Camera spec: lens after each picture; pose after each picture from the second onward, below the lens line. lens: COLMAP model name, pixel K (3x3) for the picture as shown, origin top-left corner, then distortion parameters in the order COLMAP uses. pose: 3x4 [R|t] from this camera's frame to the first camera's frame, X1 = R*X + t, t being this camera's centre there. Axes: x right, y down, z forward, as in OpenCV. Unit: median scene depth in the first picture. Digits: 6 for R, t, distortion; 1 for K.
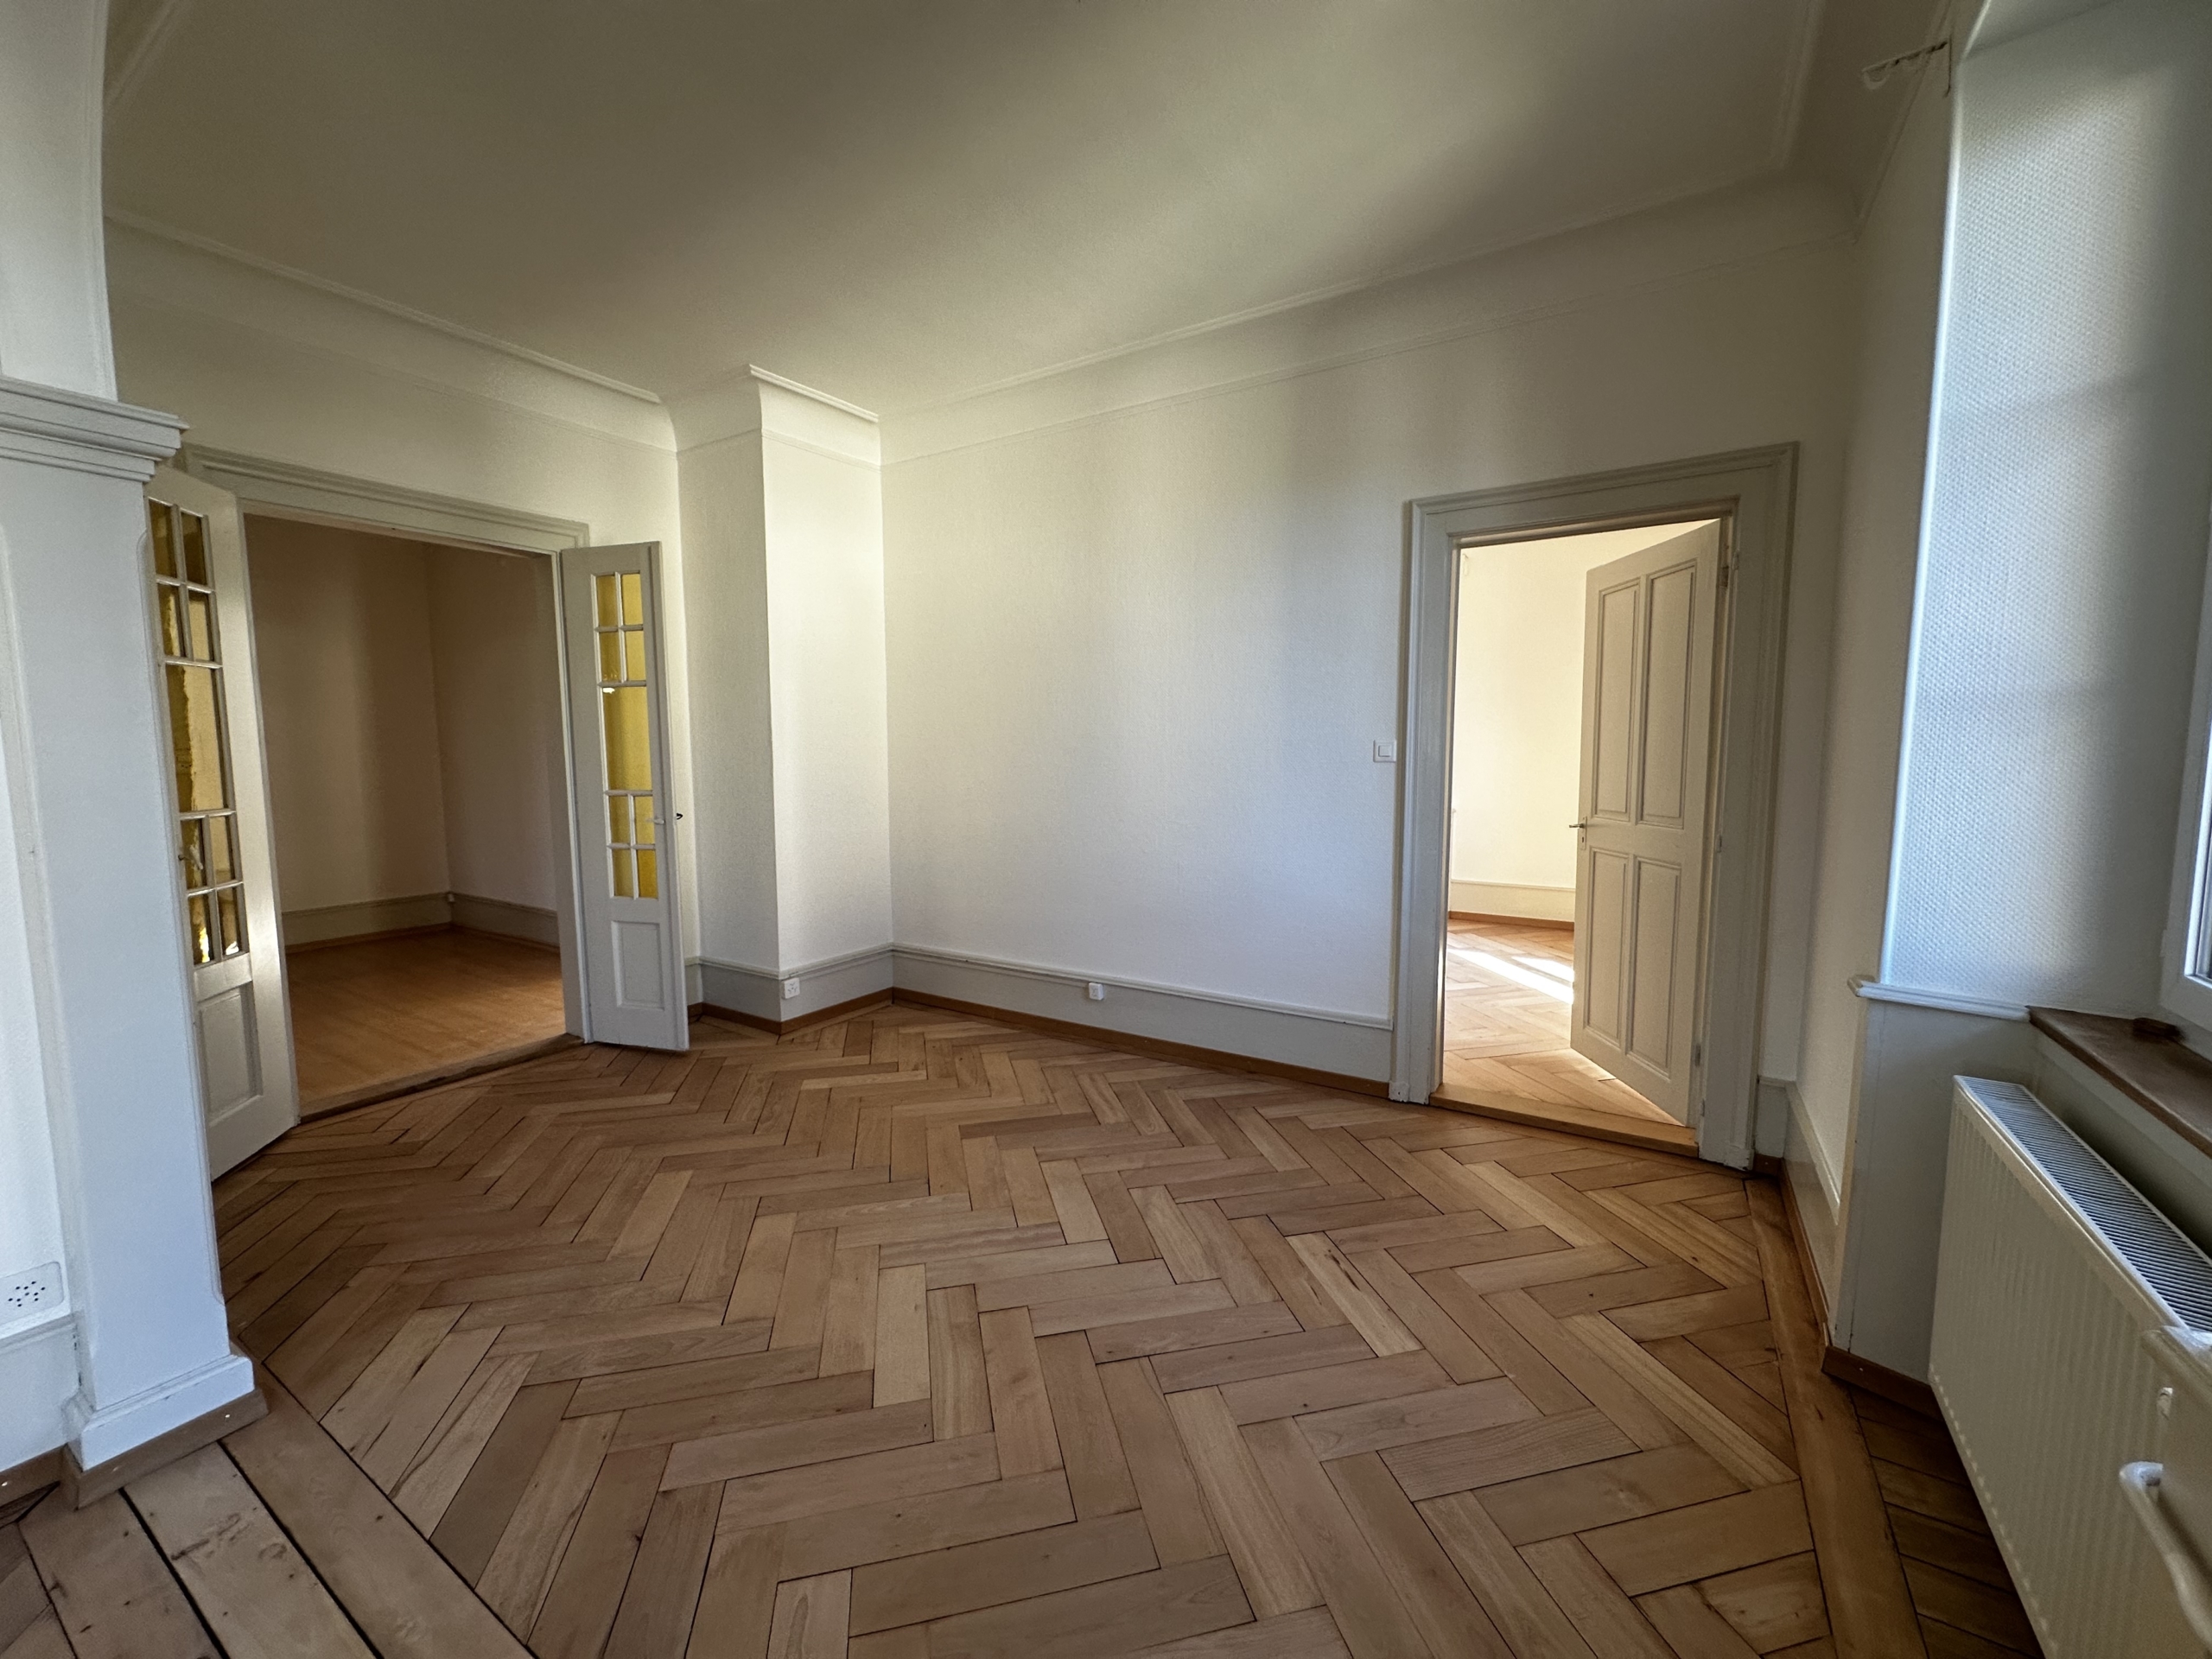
lens RADIAL K [[873.5, 0, 1103.8], [0, 873.5, 830.6], [0, 0, 1]] dist [-0.002990, 0.001995]
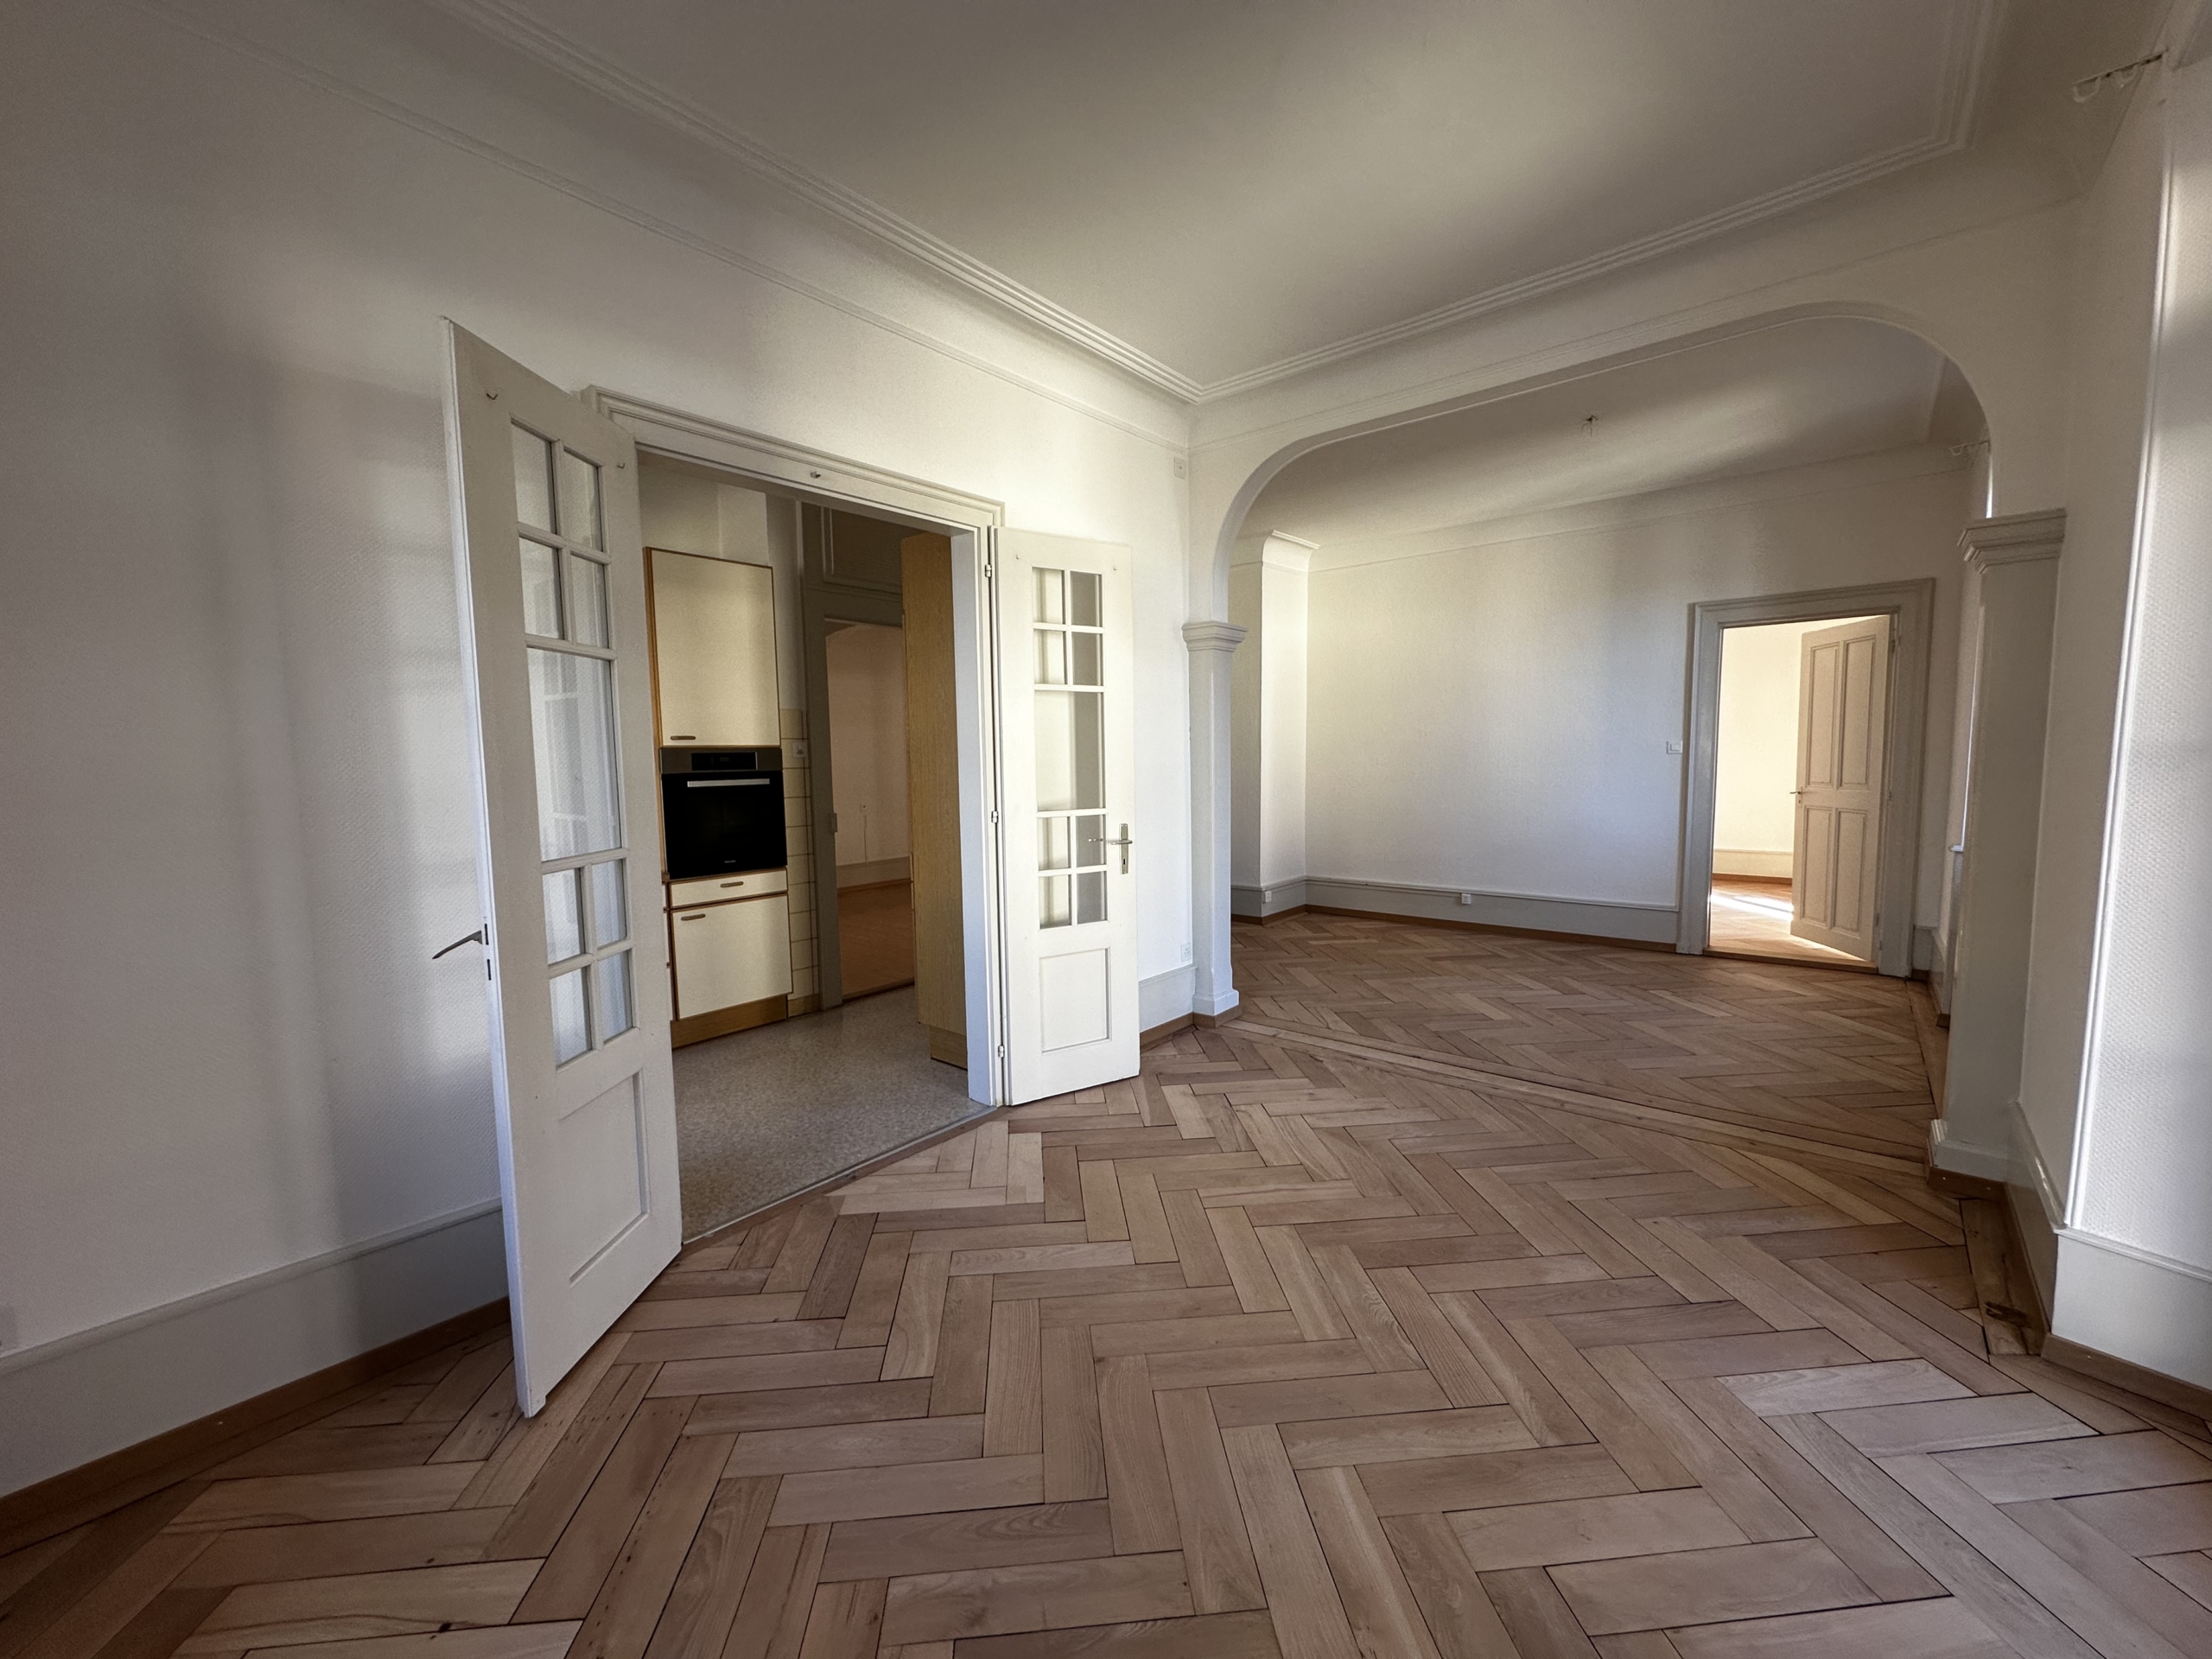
lens RADIAL K [[873.5, 0, 1108.5], [0, 873.5, 830.5], [0, 0, 1]] dist [-0.002990, 0.001995]
pose [[0.990233, -0.000265, -0.139424, -0.536563], [-0.000340, 0.999991, -0.004313, 0.079378], [0.139423, 0.004318, 0.990223, -0.844698]]
